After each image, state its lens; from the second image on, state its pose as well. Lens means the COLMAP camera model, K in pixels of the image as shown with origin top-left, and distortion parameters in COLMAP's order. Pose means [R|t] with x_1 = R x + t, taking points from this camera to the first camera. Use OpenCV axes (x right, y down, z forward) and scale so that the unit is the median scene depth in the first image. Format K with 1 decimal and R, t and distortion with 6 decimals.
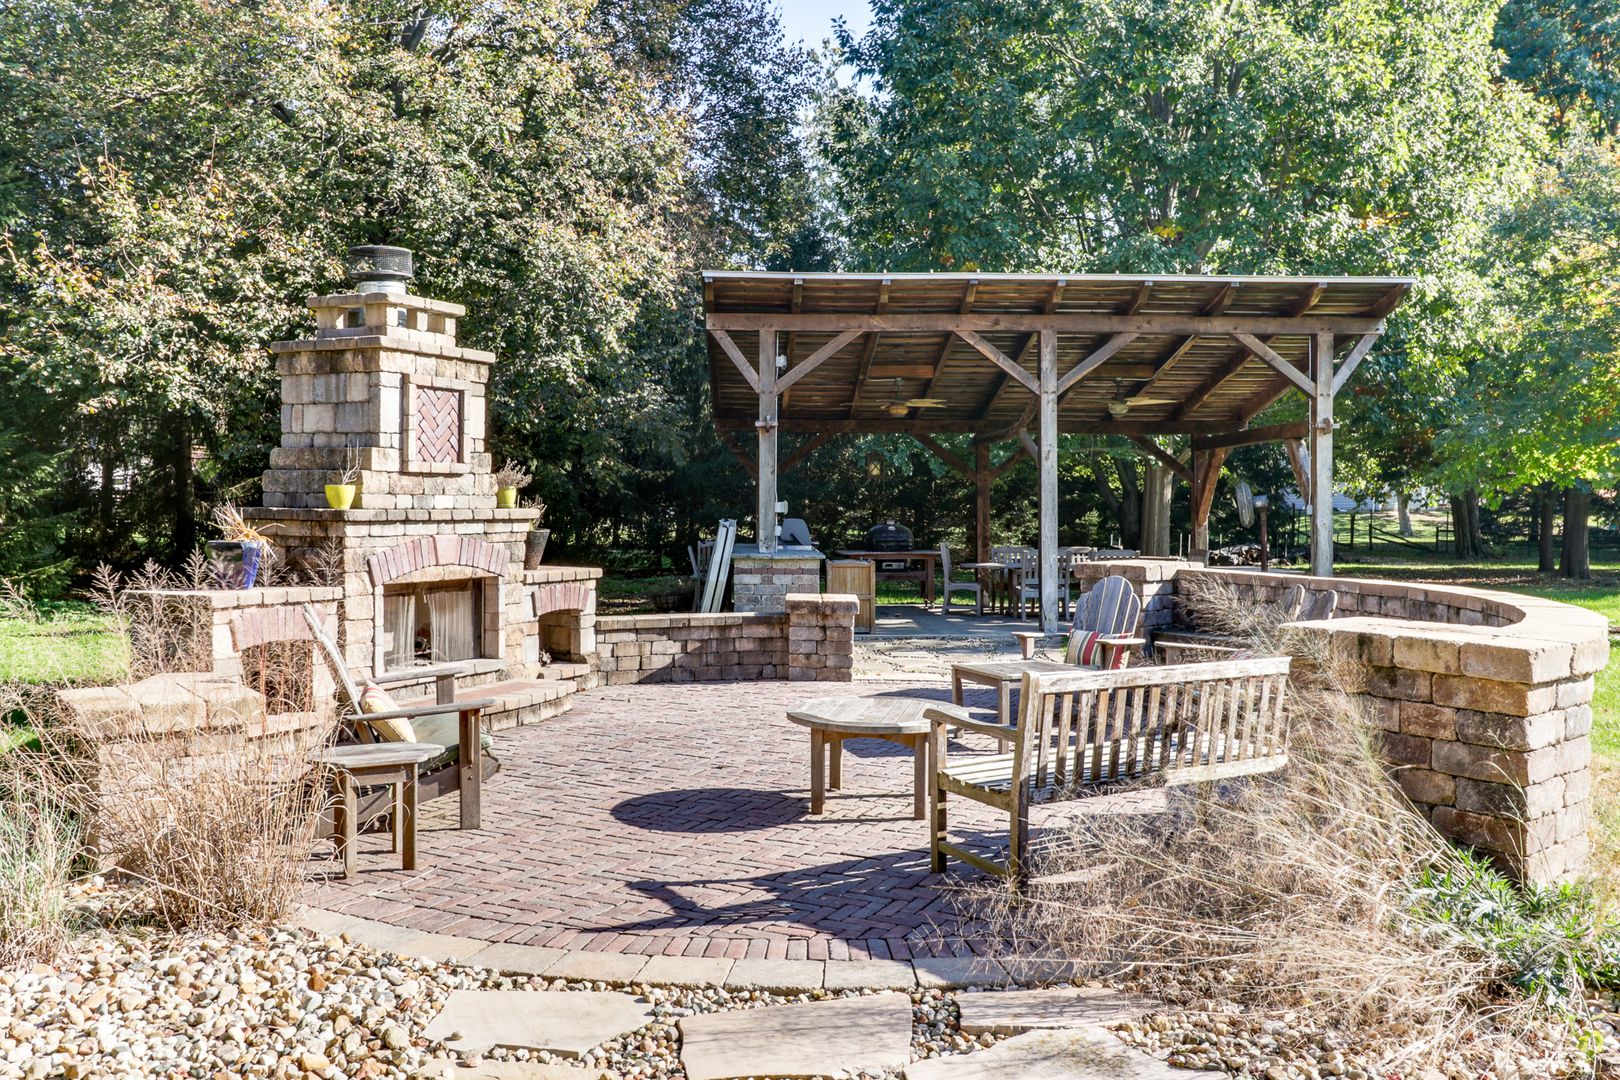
lens RADIAL K [[1267.4, 0, 815.8], [0, 1267.4, 526.8], [0, 0, 1]] dist [-0.017166, -0.003099]
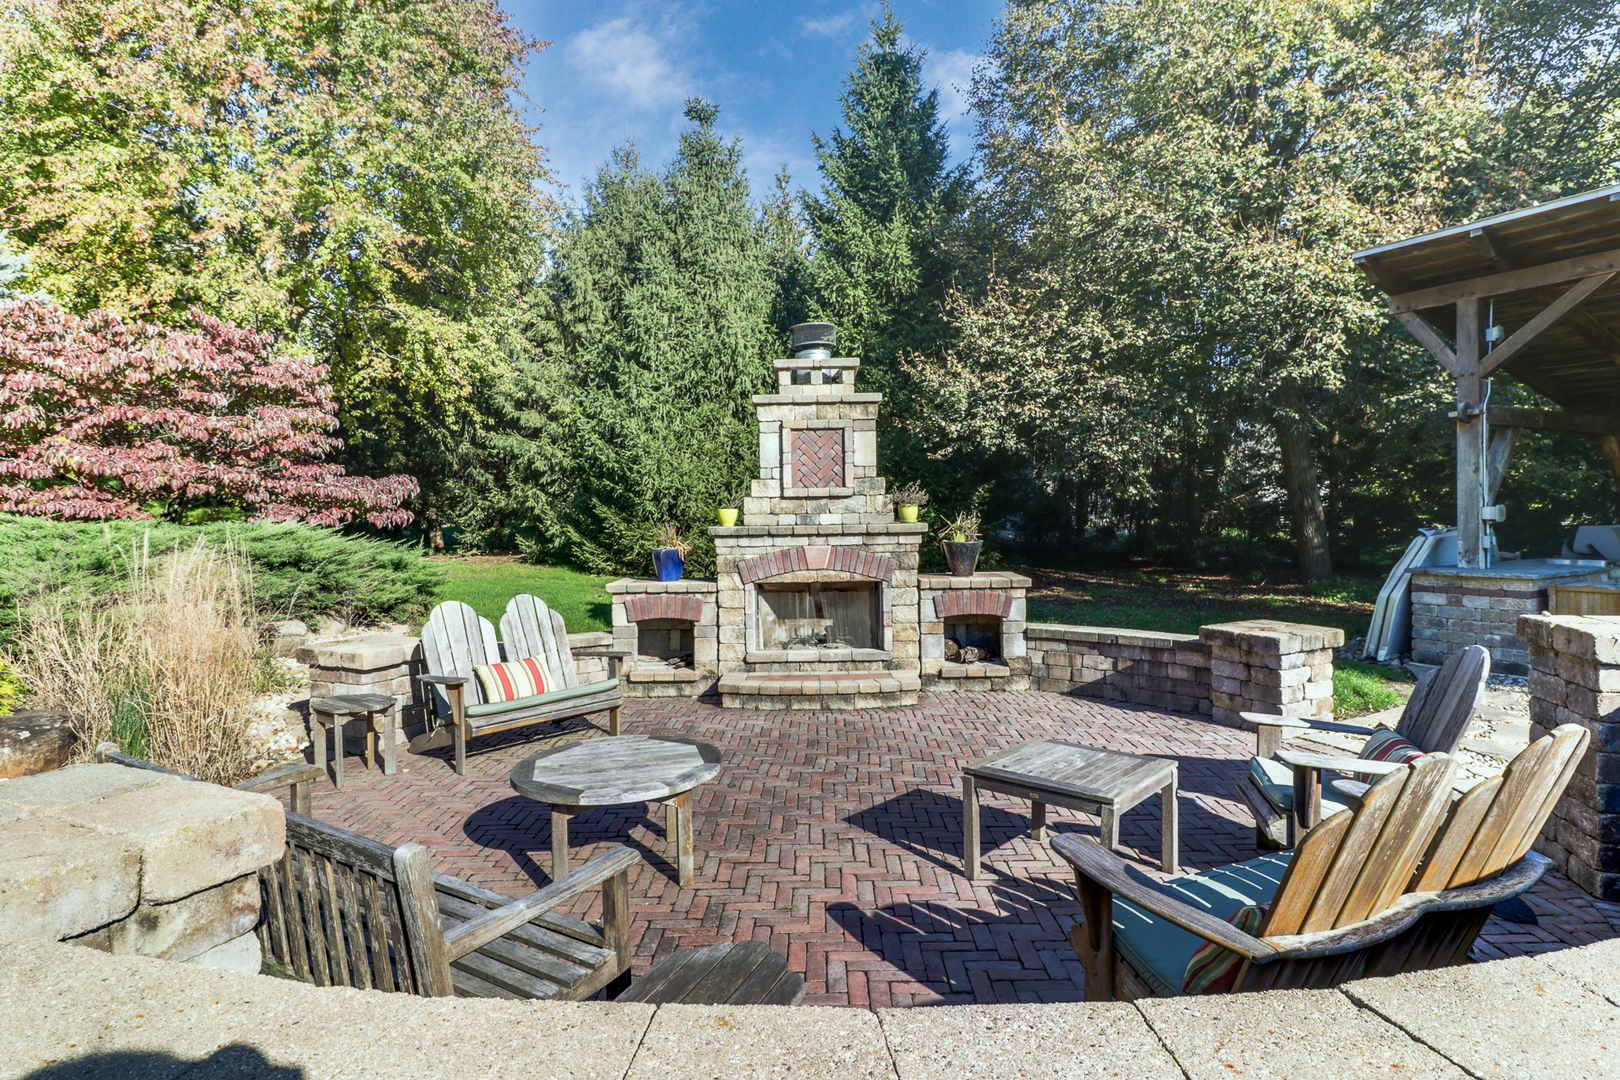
lens RADIAL K [[866.0, 0, 817.1], [0, 866.0, 529.7], [0, 0, 1]] dist [0.004491, -0.003124]
pose [[0.438172, 0.002833, -0.898887, 0.429114], [0.001905, 0.999990, 0.004081, -0.011663], [0.898889, -0.003501, 0.438162, 0.562419]]
